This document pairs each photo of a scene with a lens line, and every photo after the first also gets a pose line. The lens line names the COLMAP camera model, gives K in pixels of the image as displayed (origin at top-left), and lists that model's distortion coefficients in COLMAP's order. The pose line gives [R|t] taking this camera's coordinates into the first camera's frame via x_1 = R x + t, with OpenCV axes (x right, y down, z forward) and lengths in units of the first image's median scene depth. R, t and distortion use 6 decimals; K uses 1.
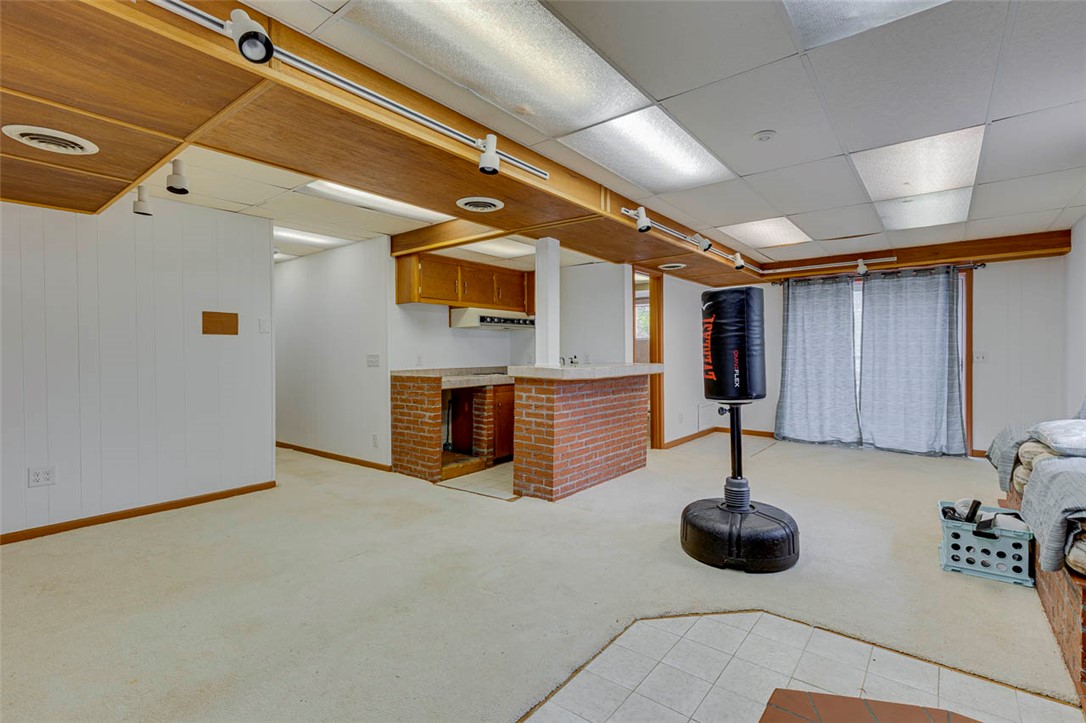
lens RADIAL K [[497.2, 0, 543.6], [0, 497.2, 357.3], [0, 0, 1]] dist [0.006149, 0.000629]
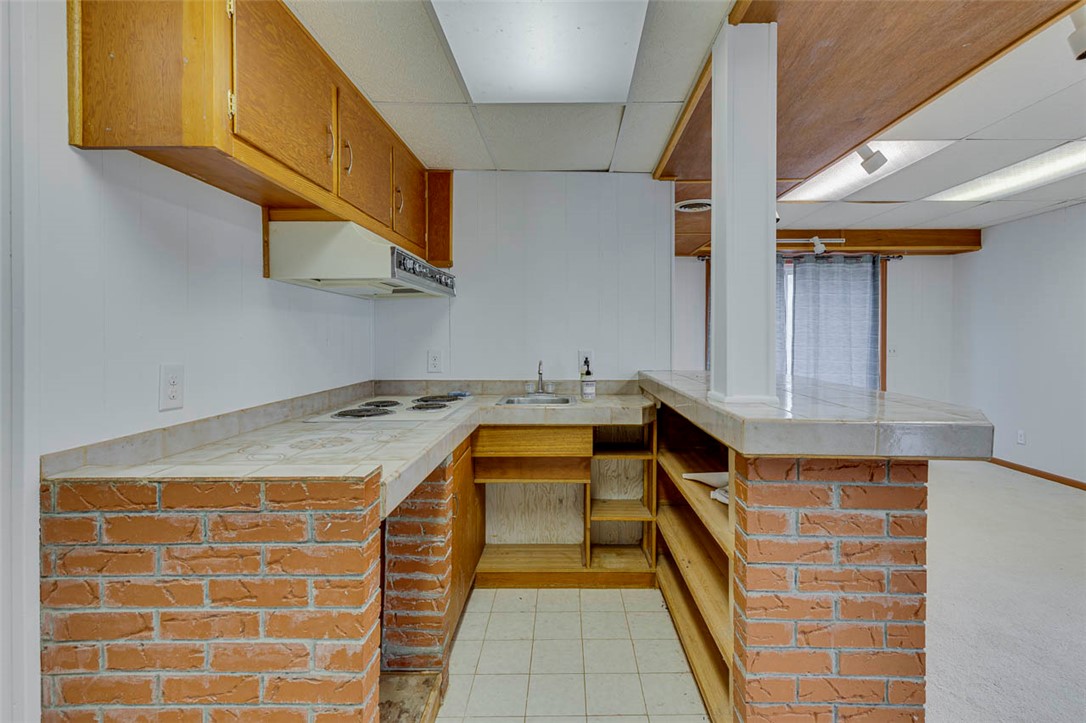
lens RADIAL K [[497.2, 0, 565.2], [0, 497.2, 336.8], [0, 0, 1]] dist [0.006149, 0.000629]
pose [[0.780479, 0.004389, 0.625167, -0.253777], [0.001186, 0.999963, -0.008501, -0.020293], [-0.625181, 0.007376, 0.780445, 0.662866]]
